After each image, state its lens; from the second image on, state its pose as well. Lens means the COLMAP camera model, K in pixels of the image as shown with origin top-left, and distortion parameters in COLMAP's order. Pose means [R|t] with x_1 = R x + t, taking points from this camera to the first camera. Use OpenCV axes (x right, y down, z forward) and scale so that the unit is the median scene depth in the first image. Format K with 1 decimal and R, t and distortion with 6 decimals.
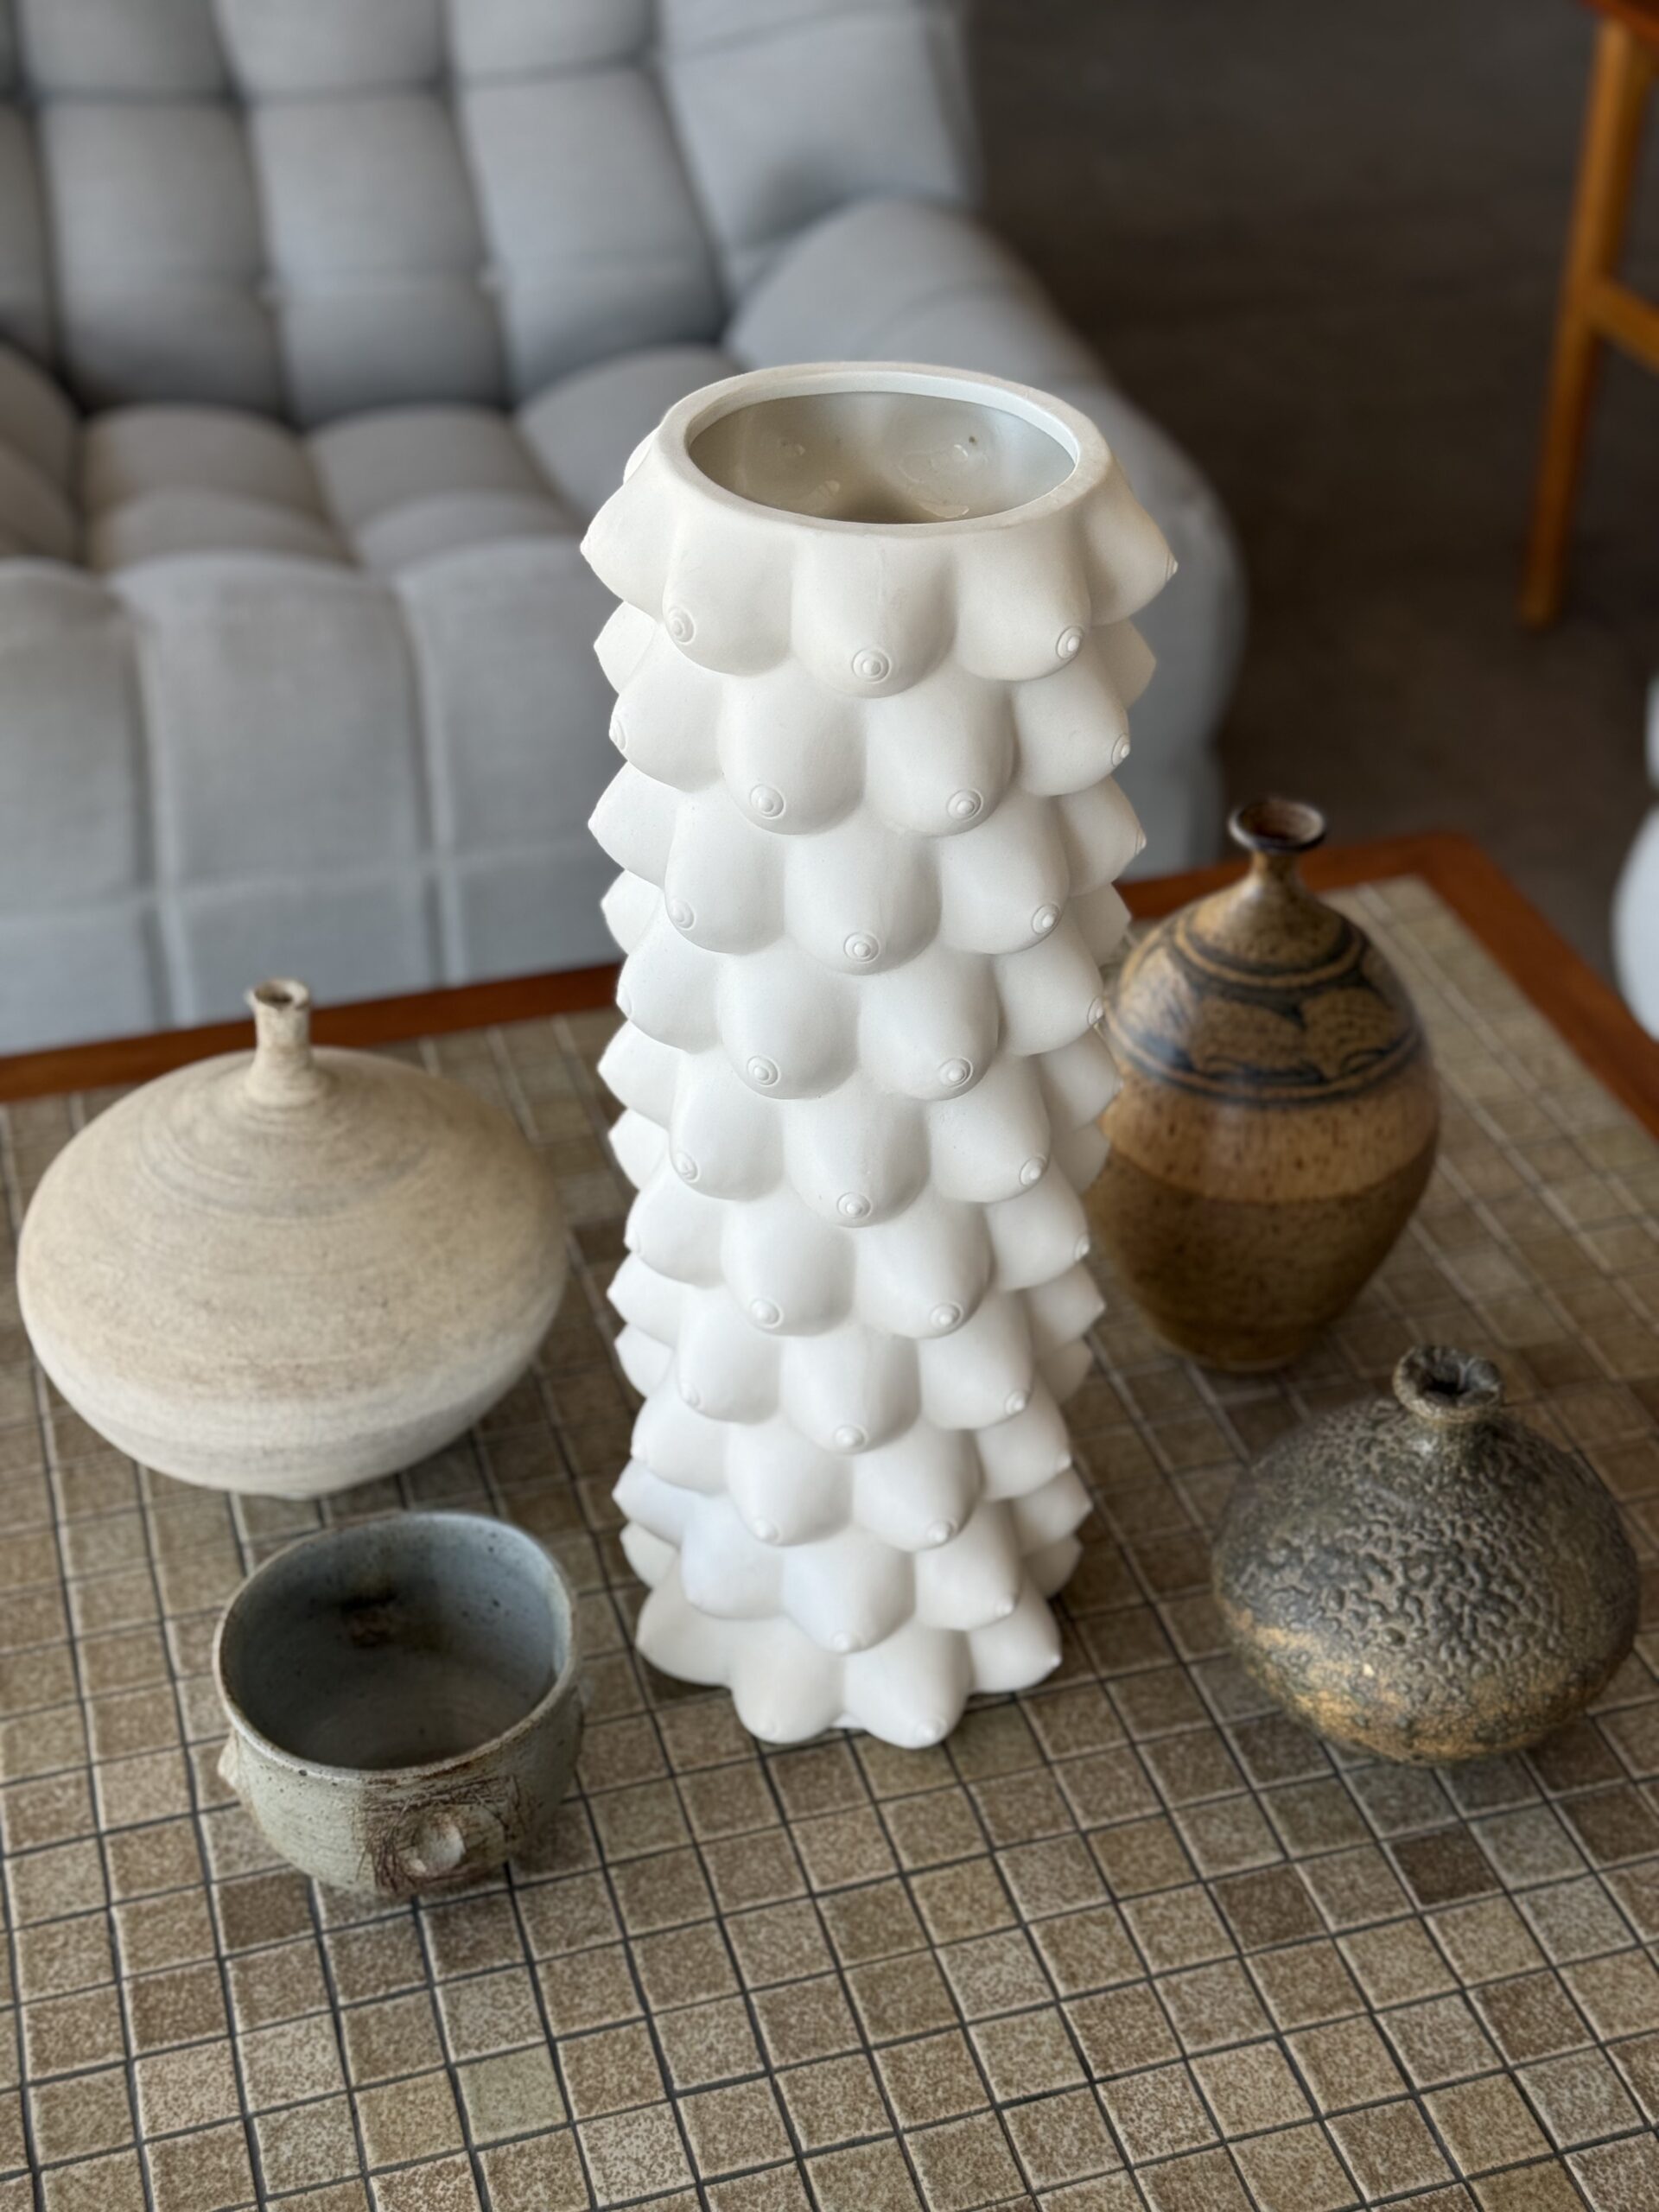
lens RADIAL K [[3191.7, 0, 837.2], [0, 3191.7, 1108.0], [0, 0, 1]] dist [0.093143, 0.000000]
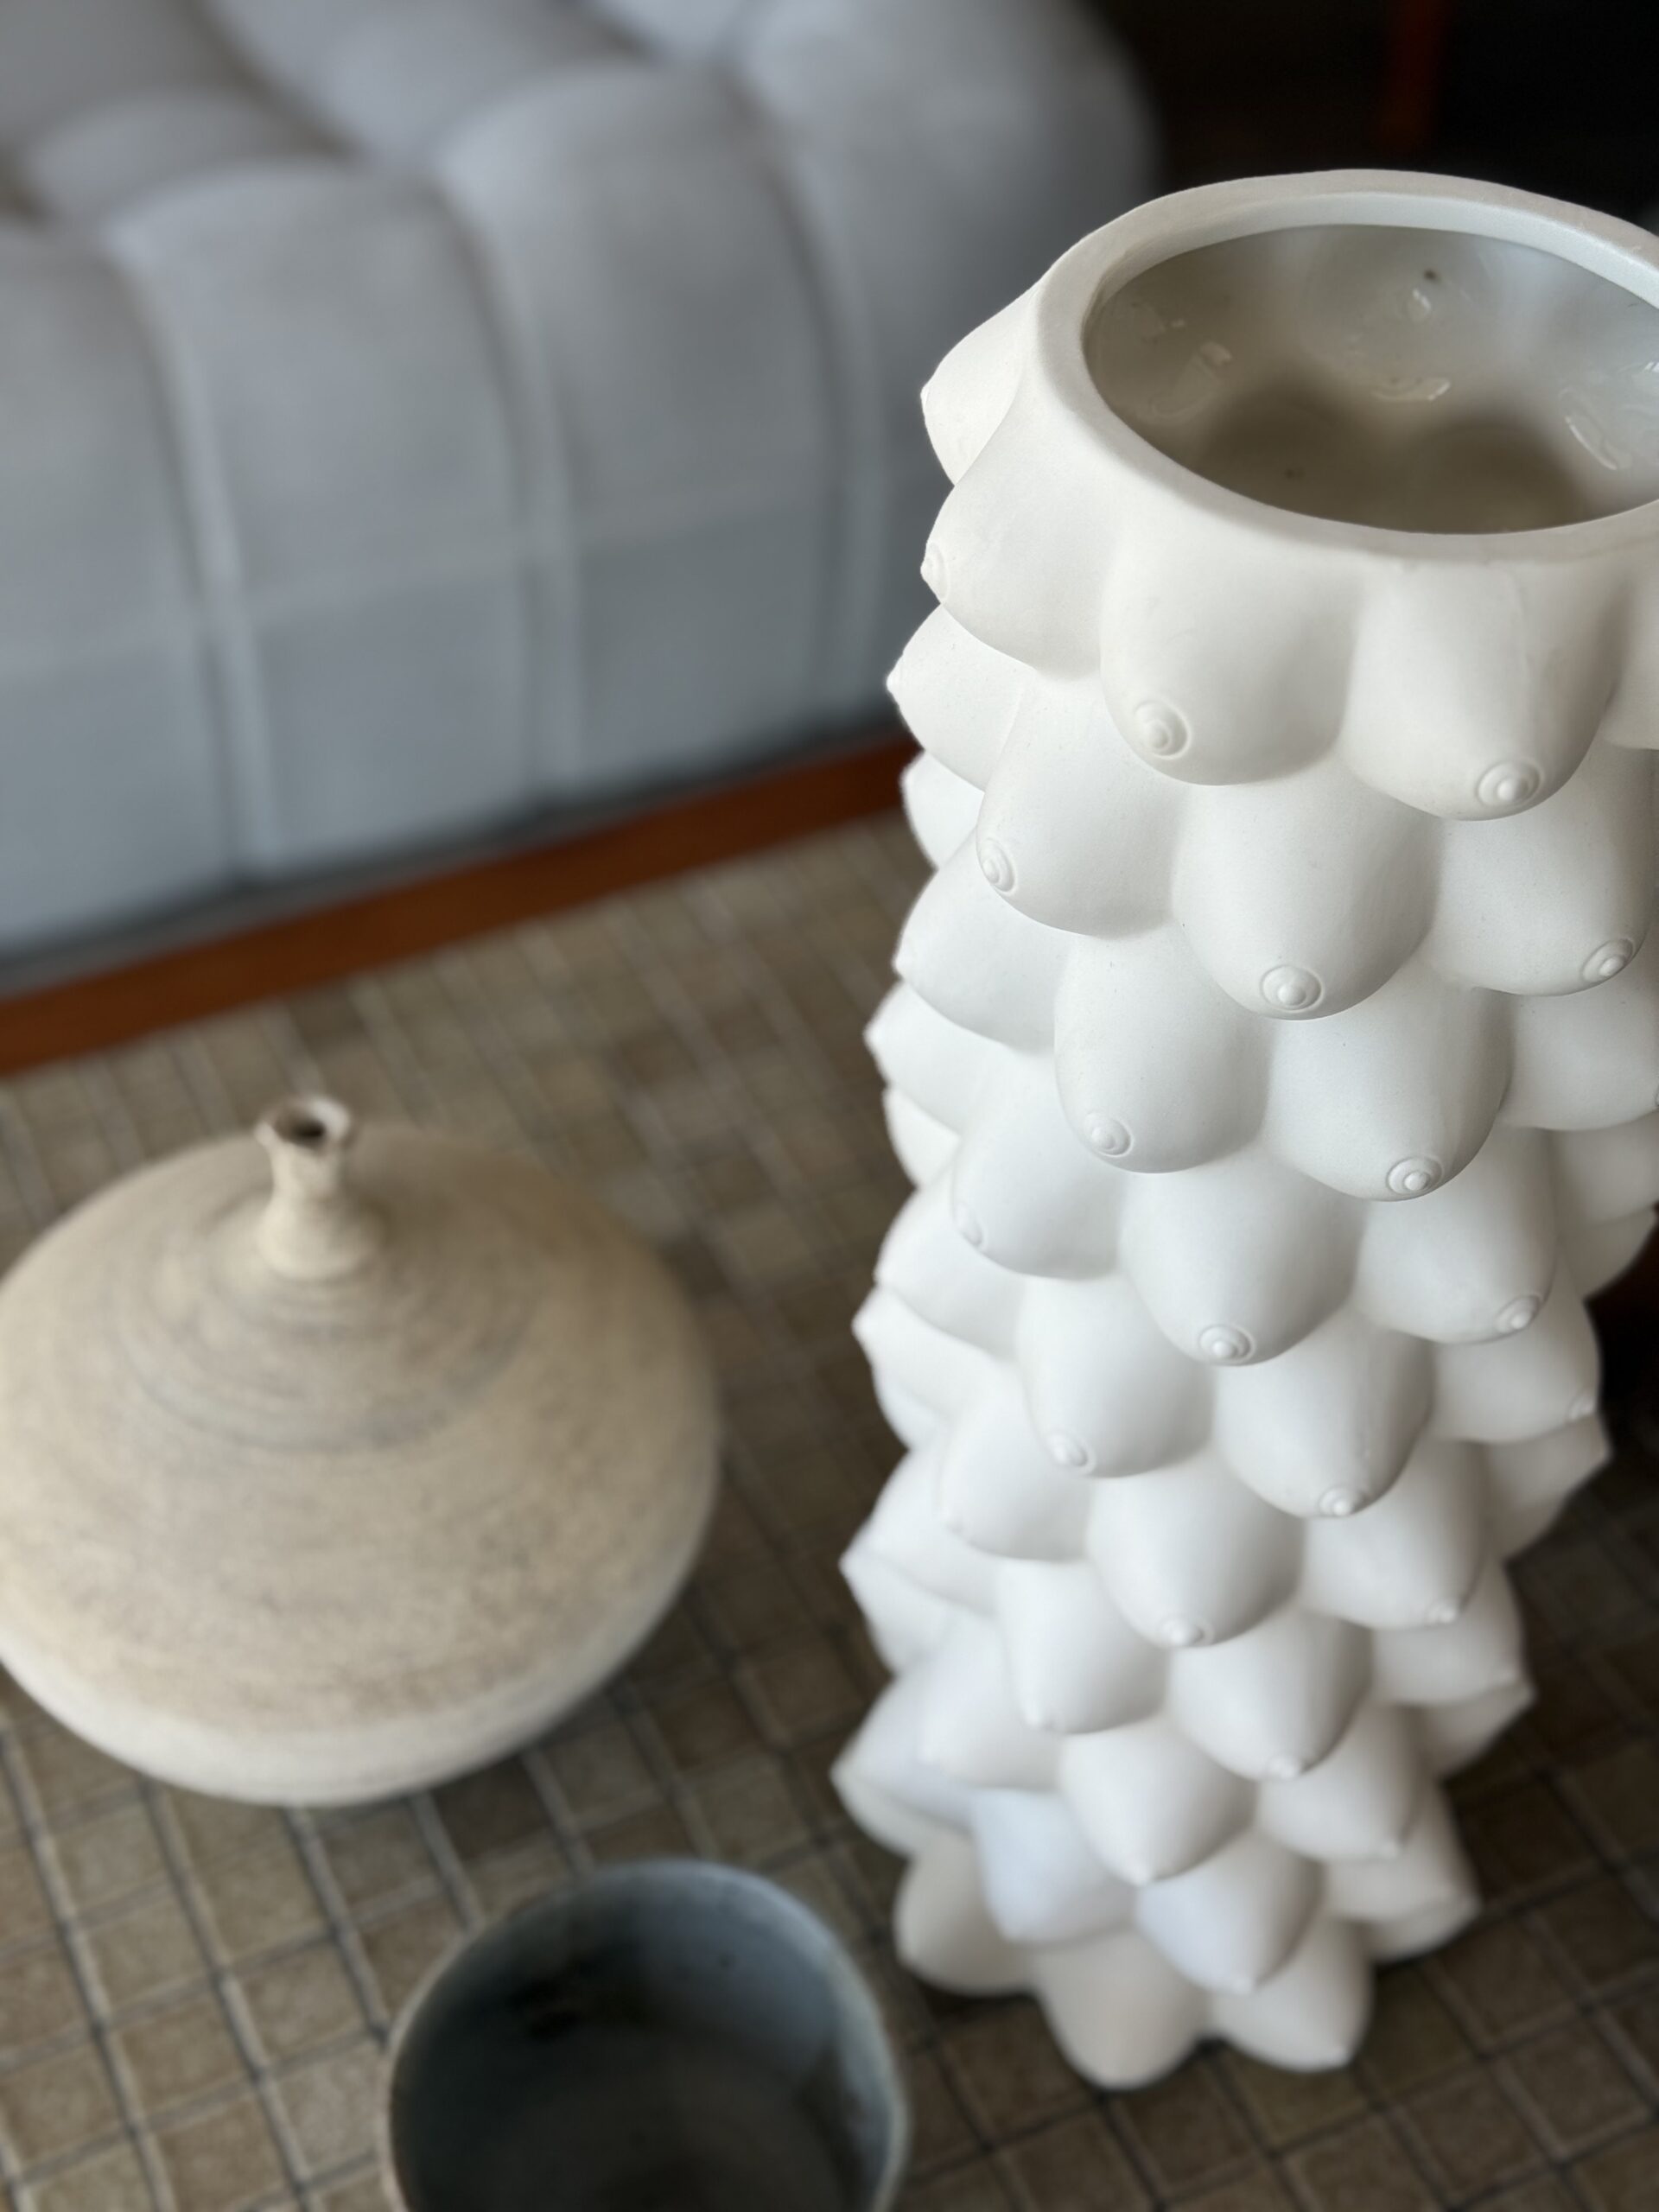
lens RADIAL K [[3191.7, 0, 755.9], [0, 3191.7, 1069.1], [0, 0, 1]] dist [0.093143, 0.000000]
pose [[0.989889, -0.104138, 0.096308, -0.154233], [0.087029, 0.982046, 0.167368, -0.161899], [-0.112008, -0.157294, 0.981179, 0.350840]]
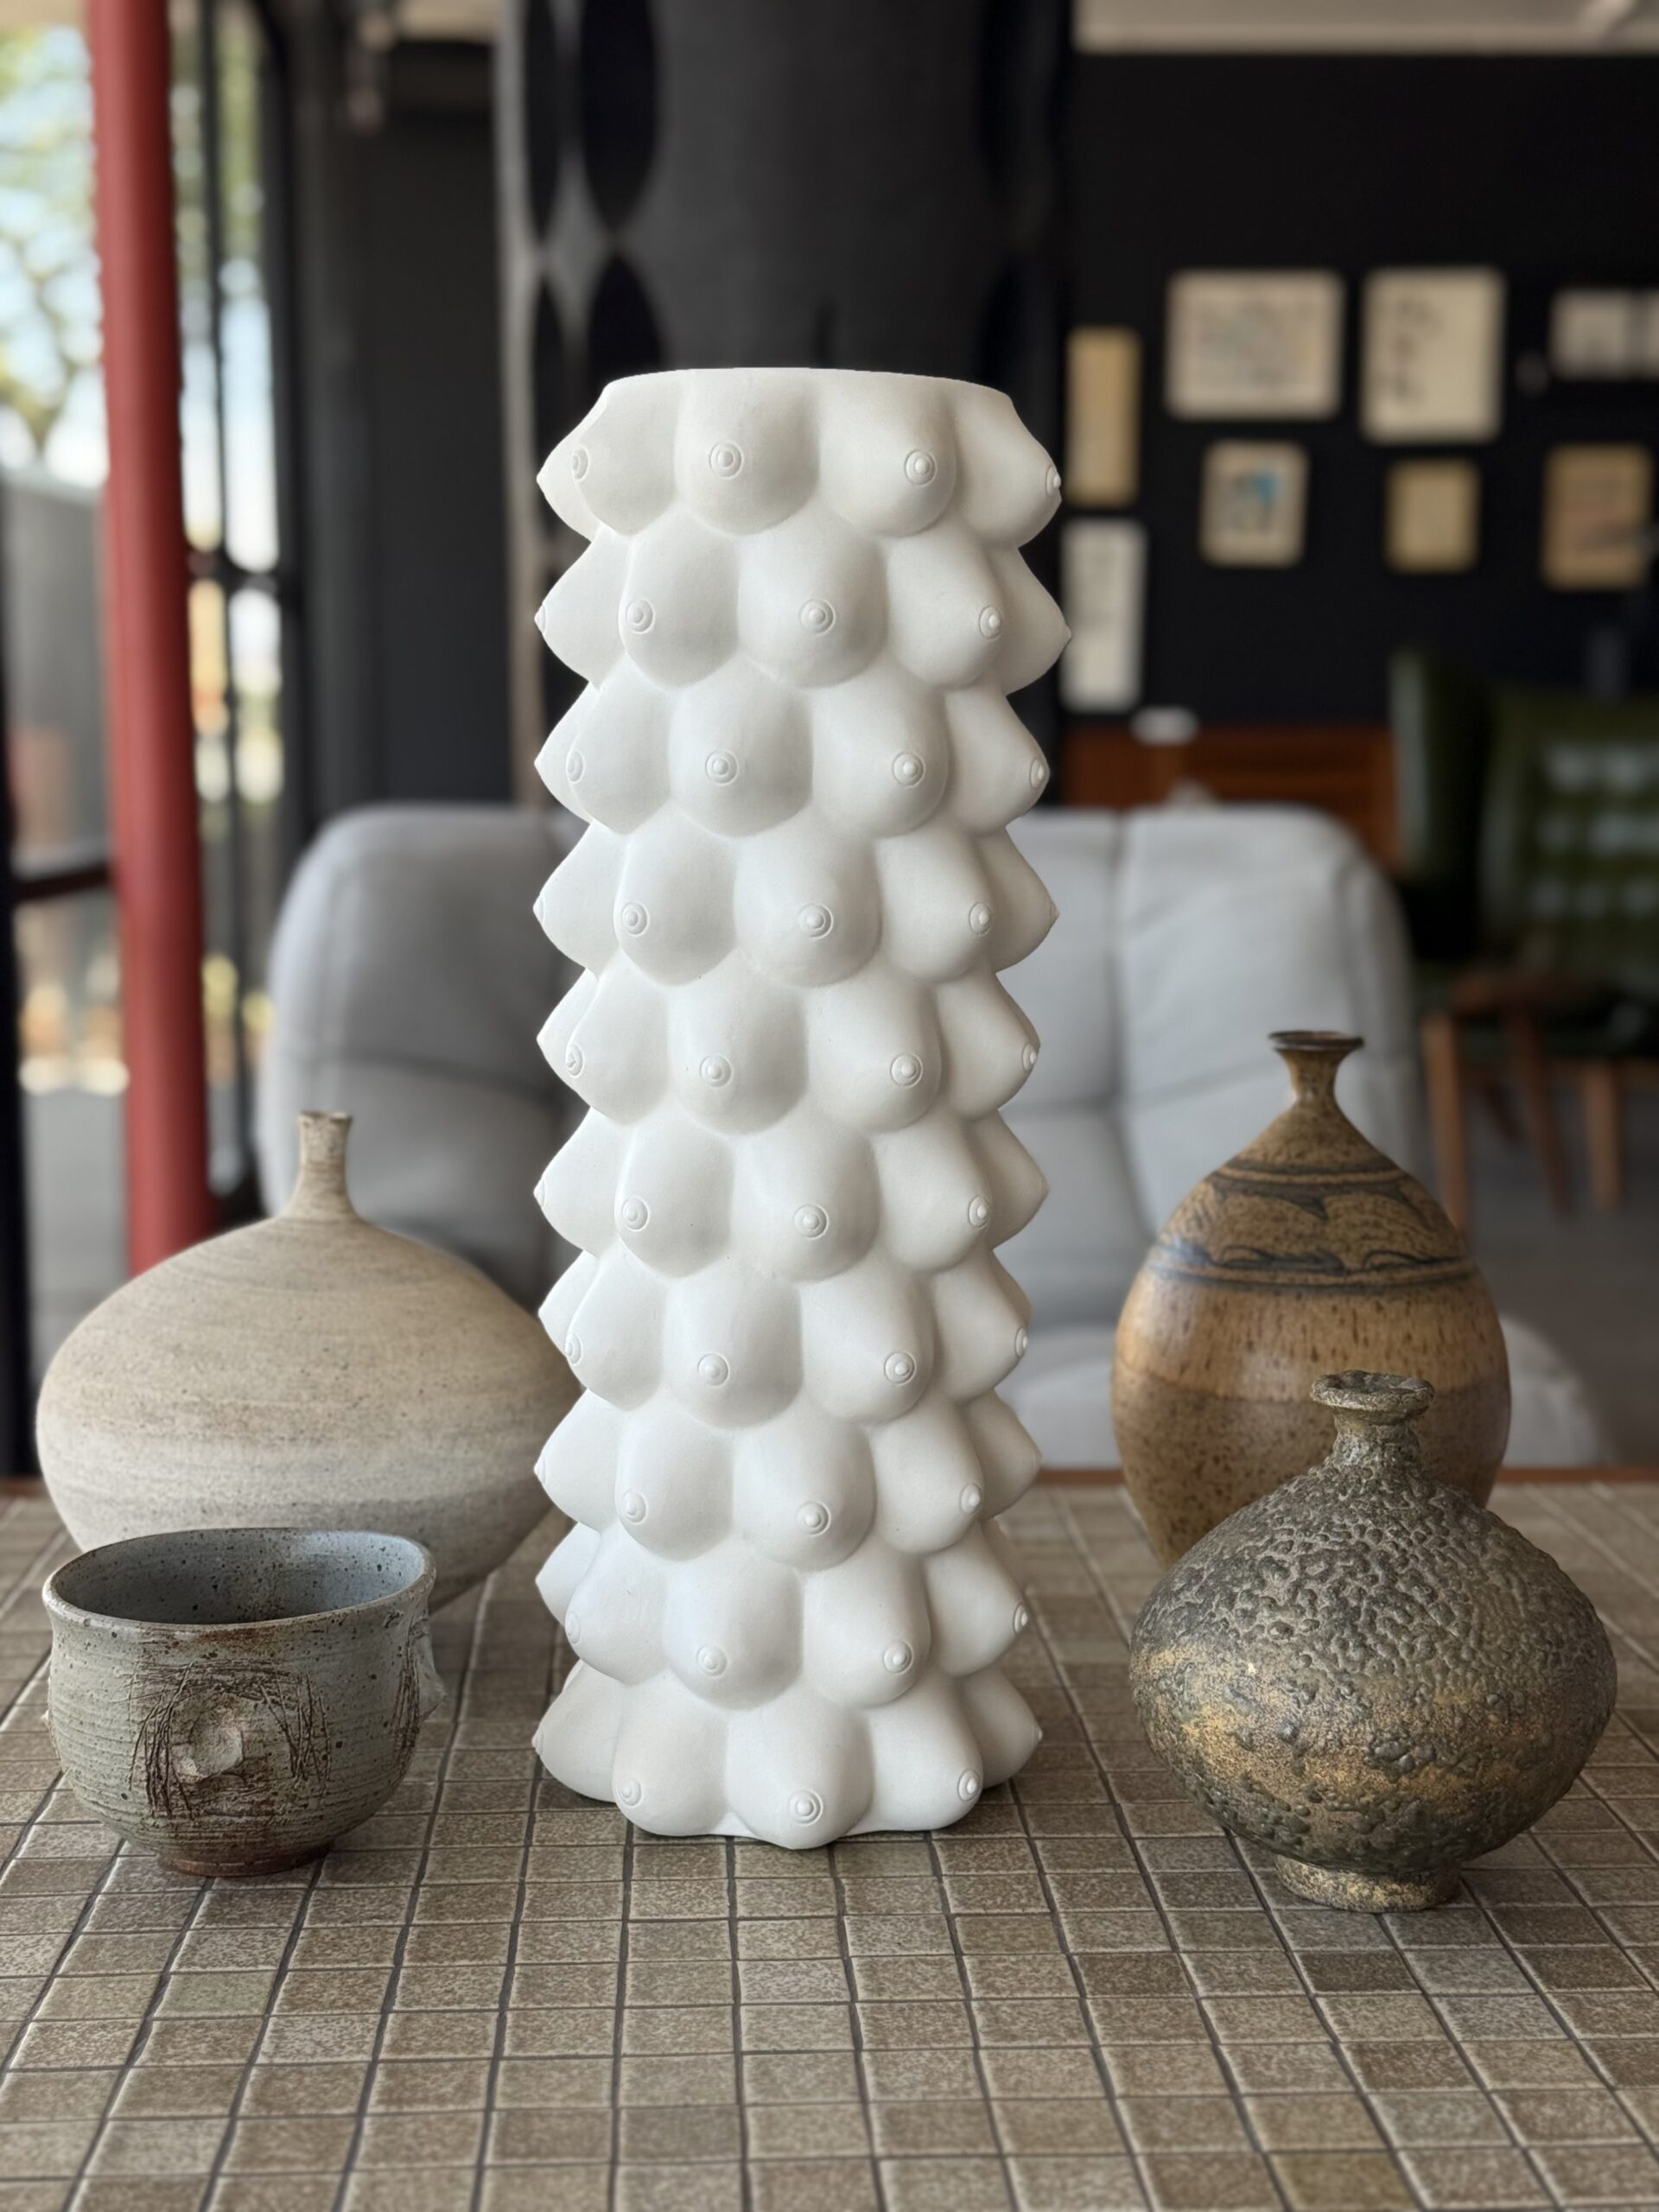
lens RADIAL K [[3191.7, 0, 832.0], [0, 3191.7, 1106.0], [0, 0, 1]] dist [0.093143, 0.000000]
pose [[0.969075, 0.020633, -0.245904, 0.262907], [-0.139703, 0.867298, -0.477783, 0.470009], [0.203414, 0.497361, 0.843359, 0.155458]]
